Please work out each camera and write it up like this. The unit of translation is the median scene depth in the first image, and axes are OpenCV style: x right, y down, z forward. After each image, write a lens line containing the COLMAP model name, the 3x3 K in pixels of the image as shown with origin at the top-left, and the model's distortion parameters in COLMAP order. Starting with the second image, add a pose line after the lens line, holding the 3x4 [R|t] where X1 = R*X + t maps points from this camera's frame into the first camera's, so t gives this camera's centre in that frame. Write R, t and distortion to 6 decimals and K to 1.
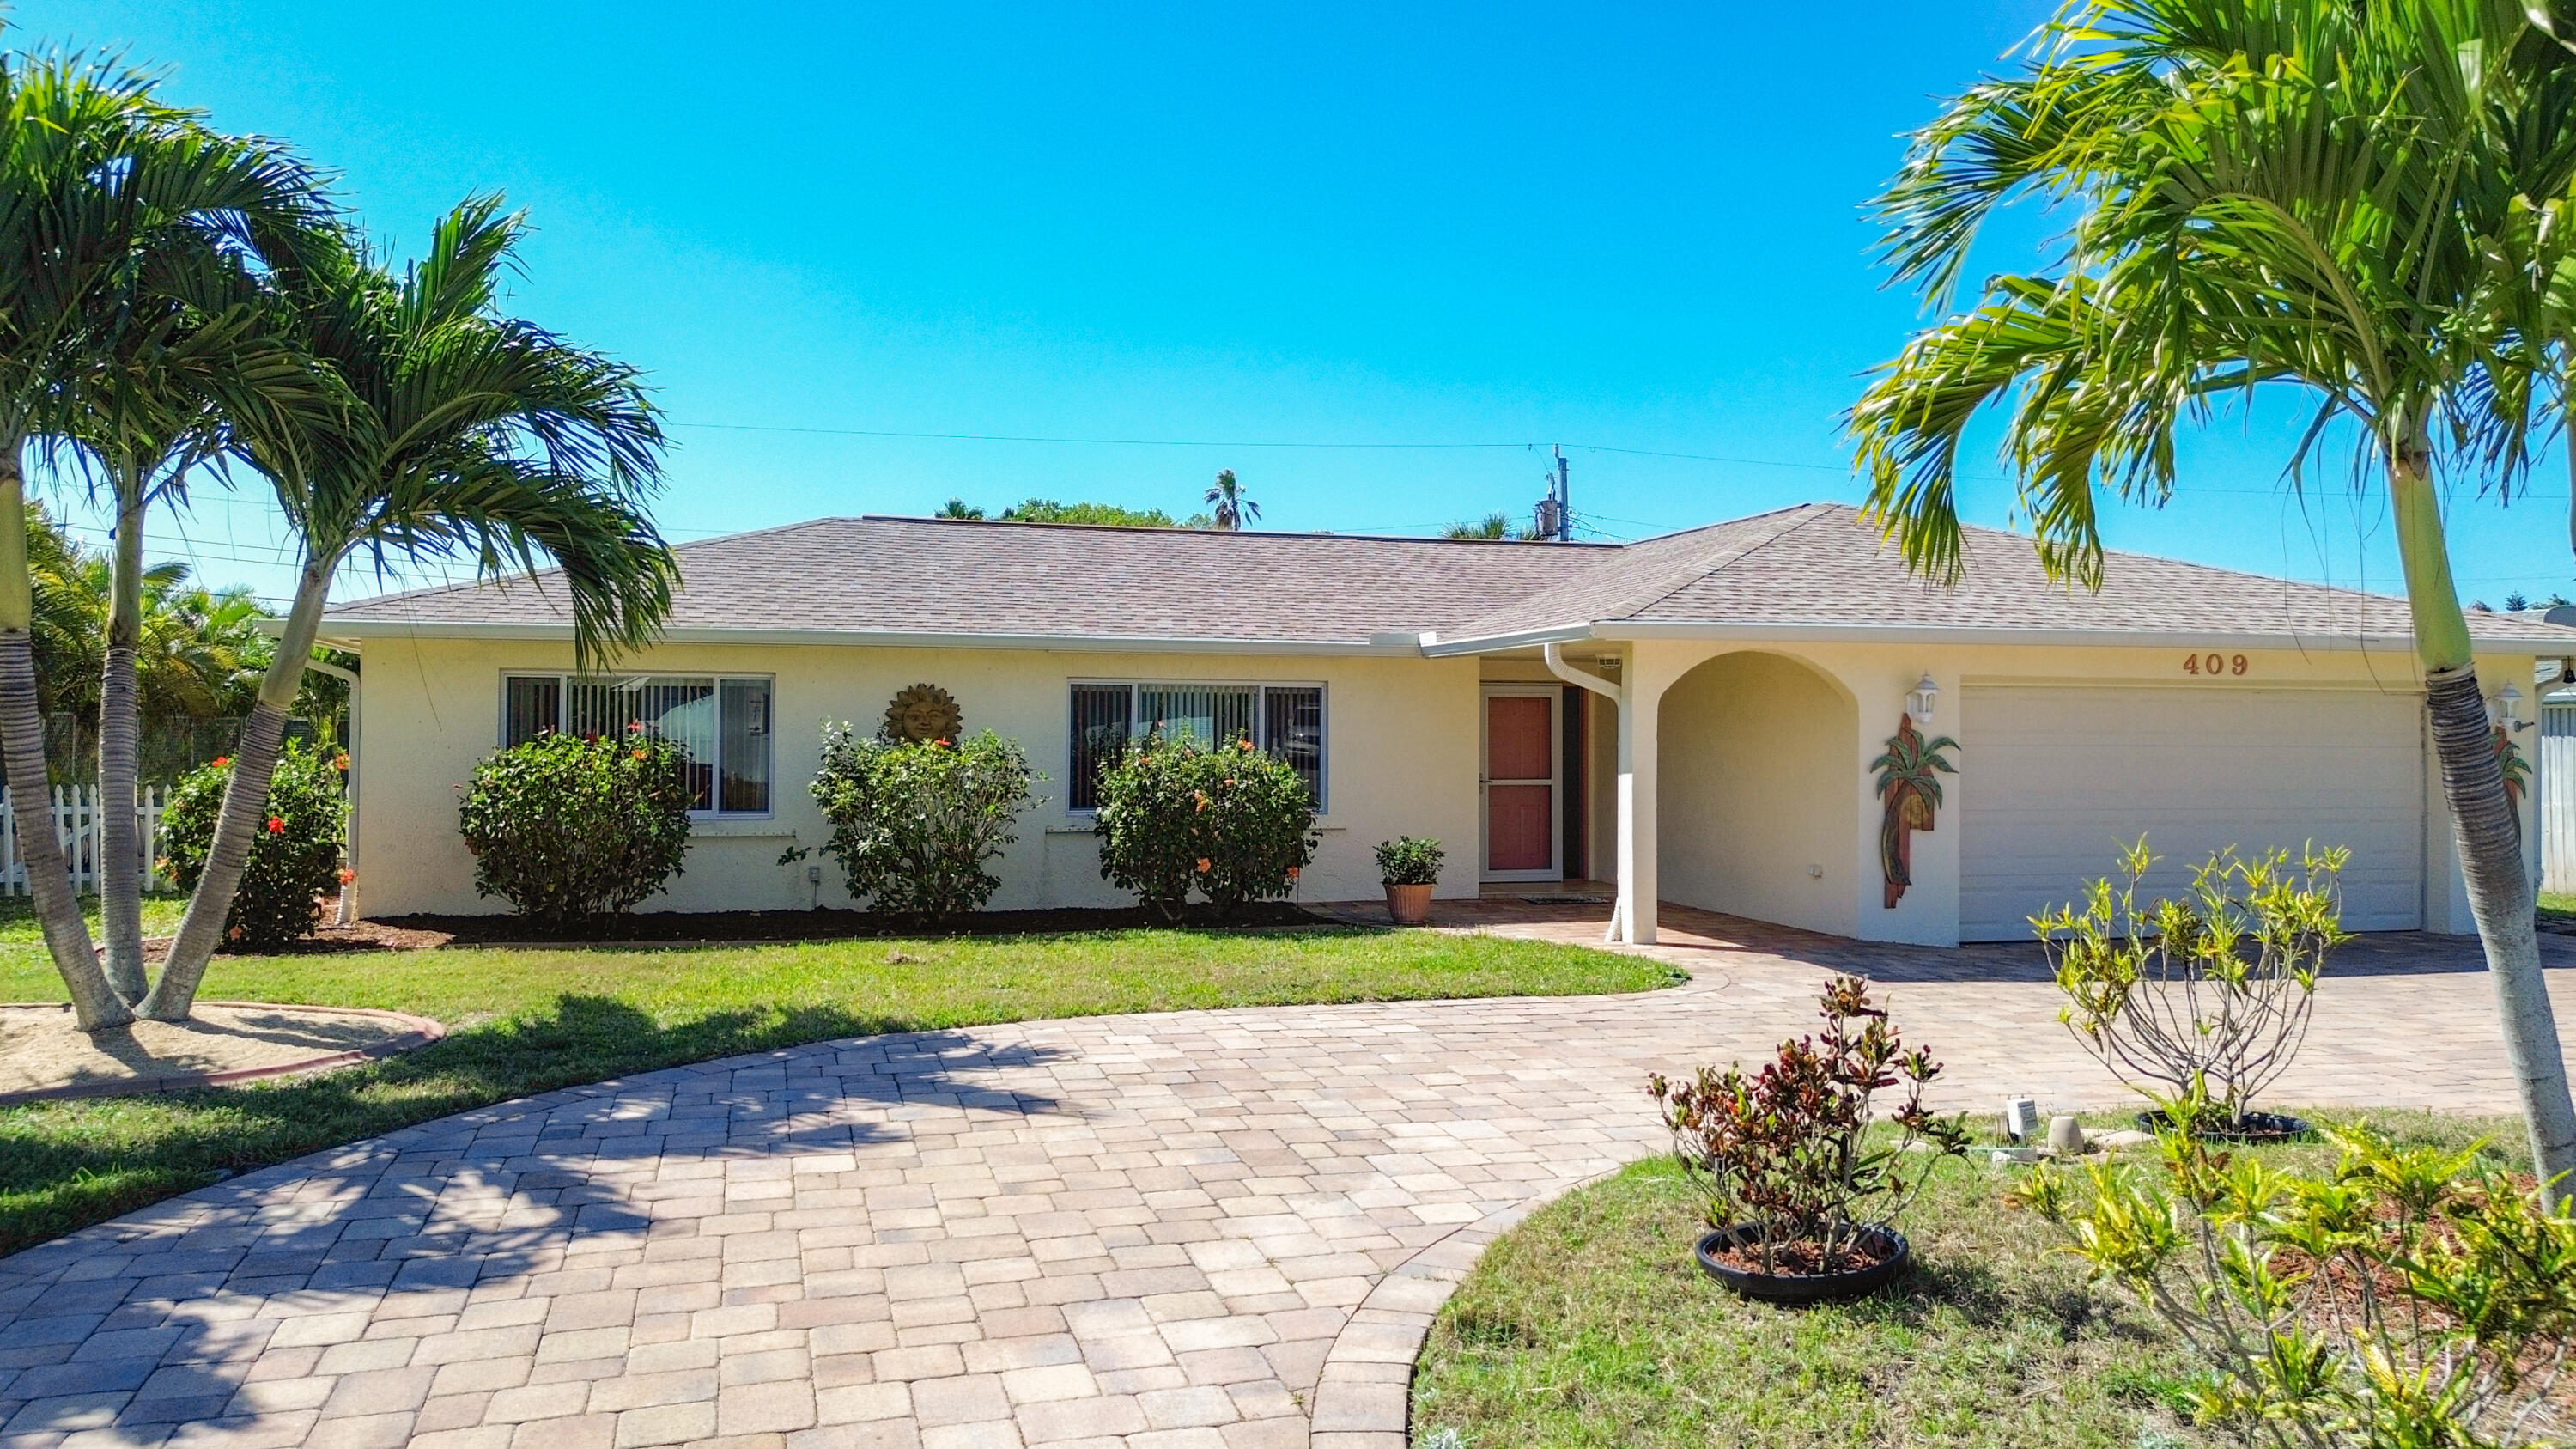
lens RADIAL K [[1917.4, 0, 1288.0], [0, 1917.4, 724.5], [0, 0, 1]] dist [0.004414, 0.001556]
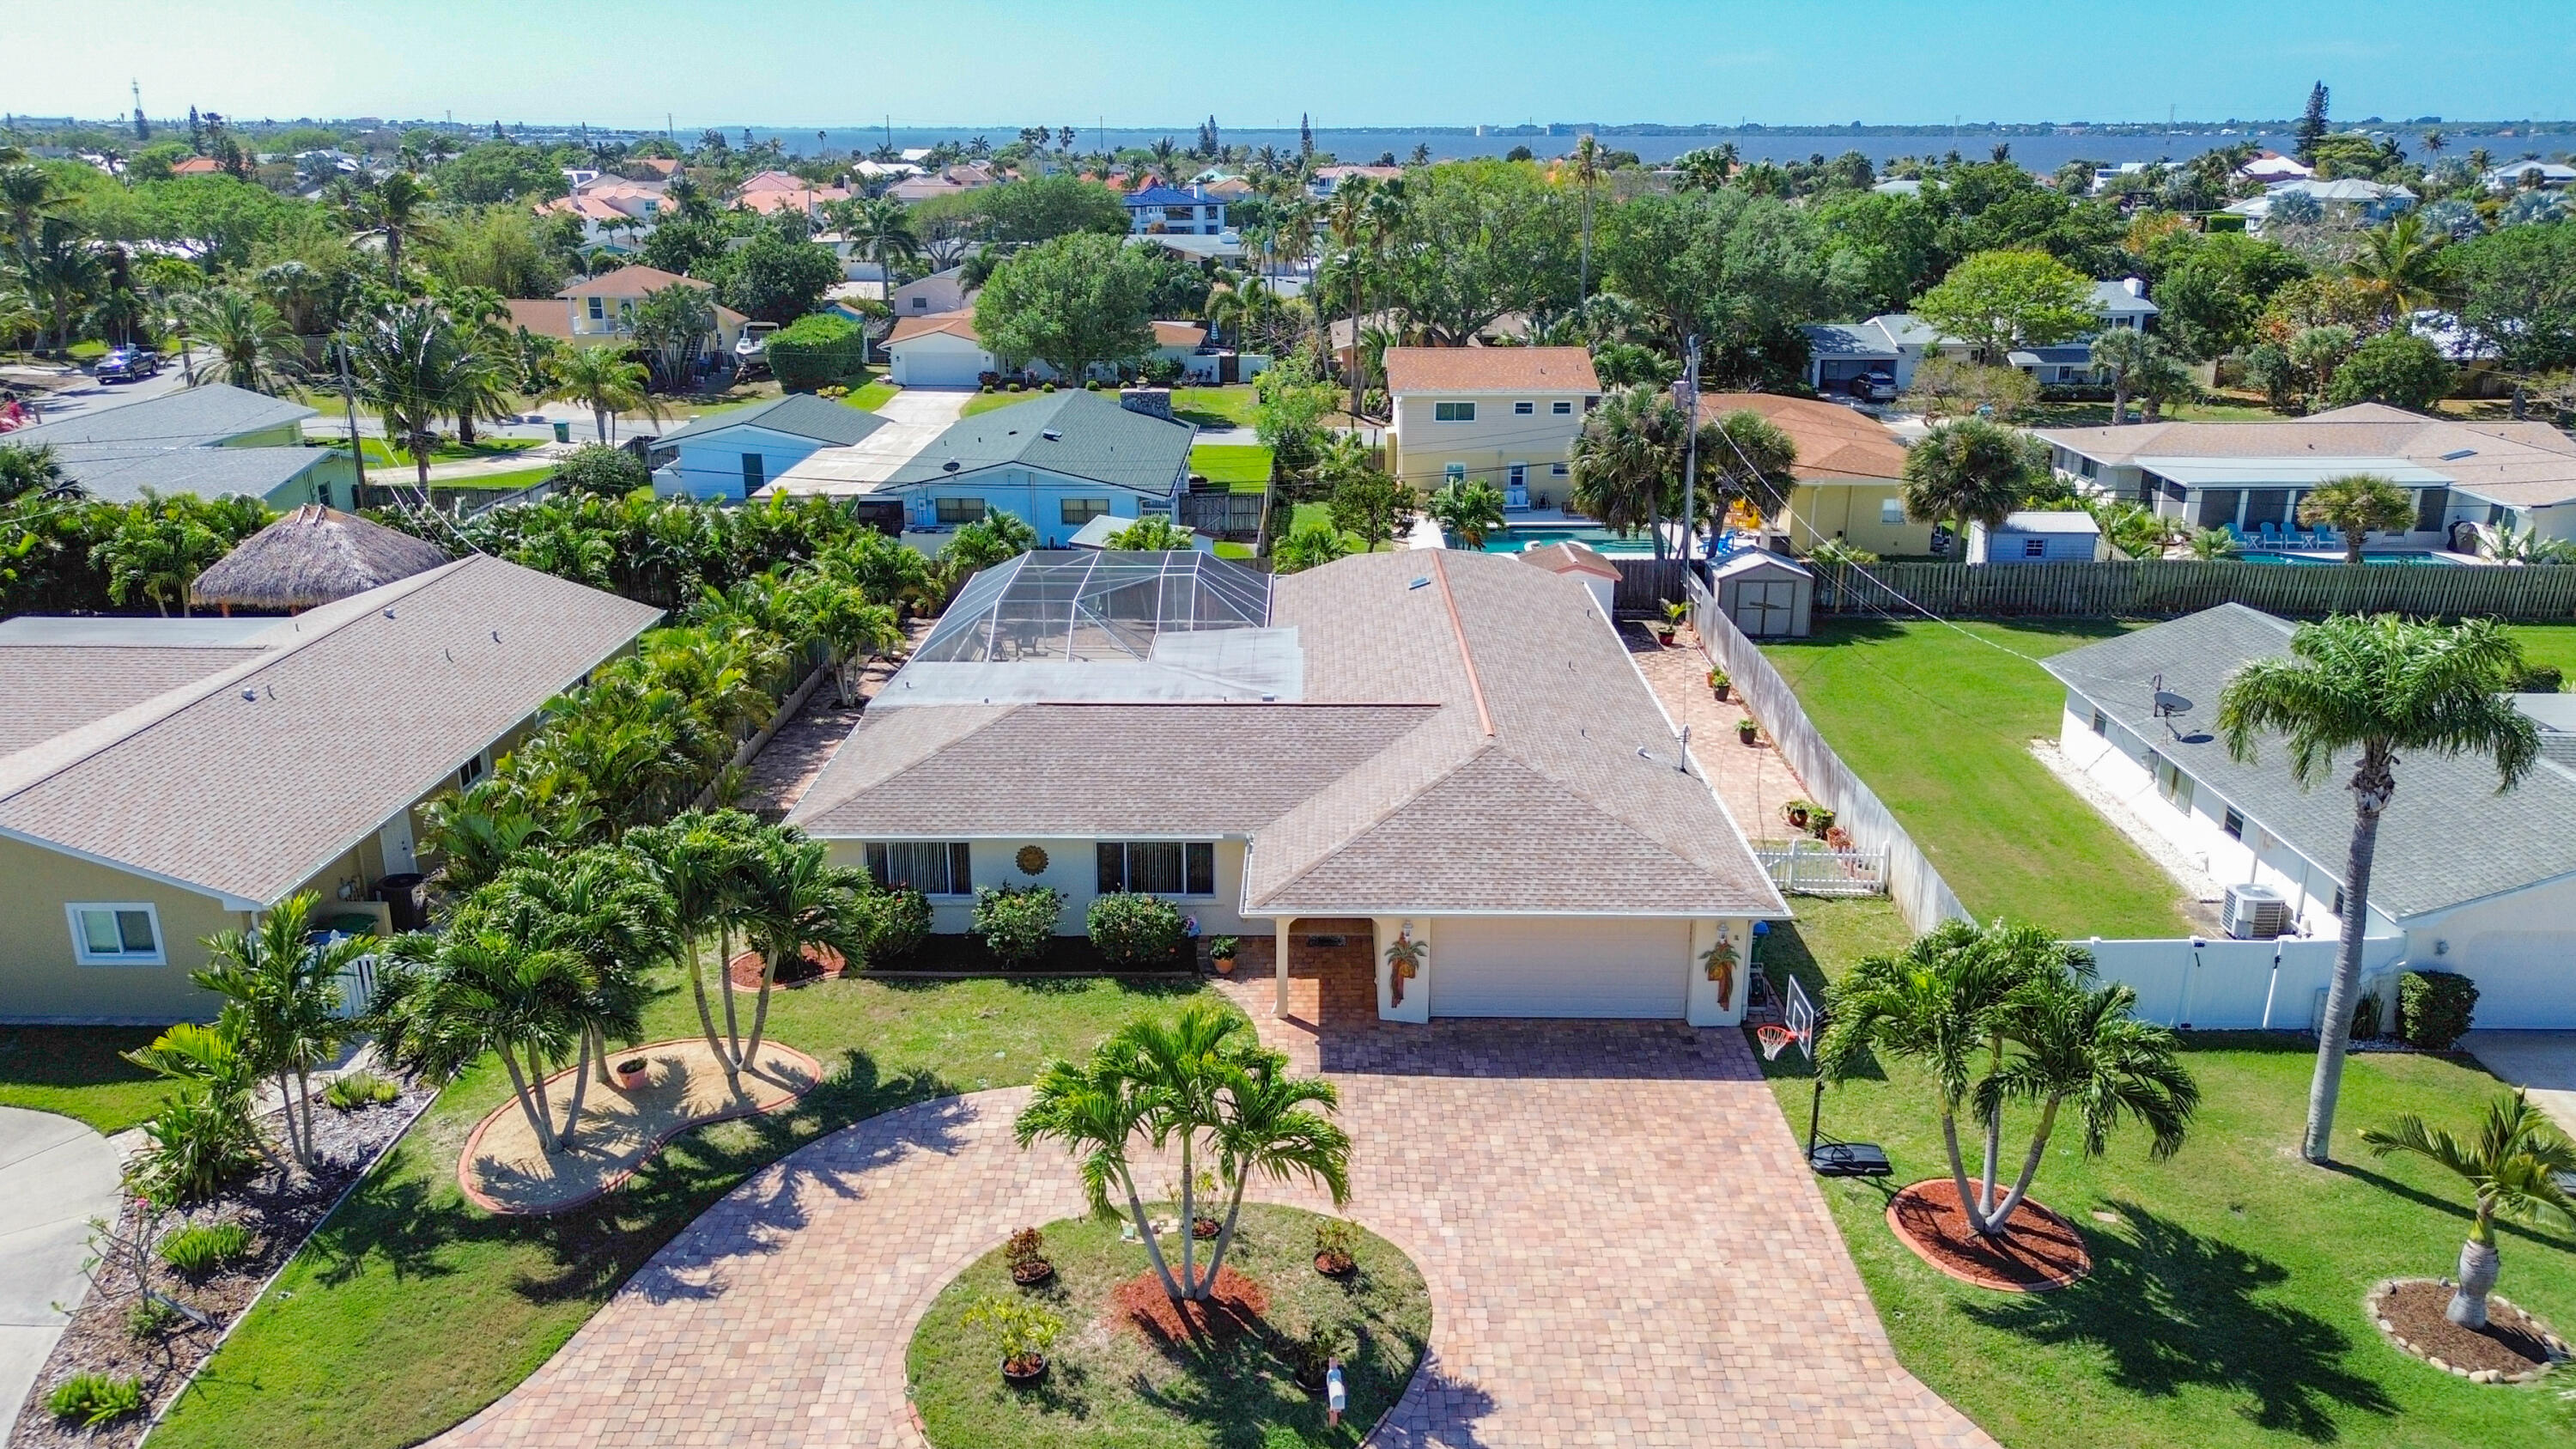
lens RADIAL K [[1917.4, 0, 1288.0], [0, 1917.4, 724.5], [0, 0, 1]] dist [0.004414, 0.001556]
pose [[0.958600, 0.084498, -0.271931, 0.803665], [0.007352, 0.947296, 0.320274, -0.996595], [0.284662, -0.309014, 0.907457, -1.082667]]
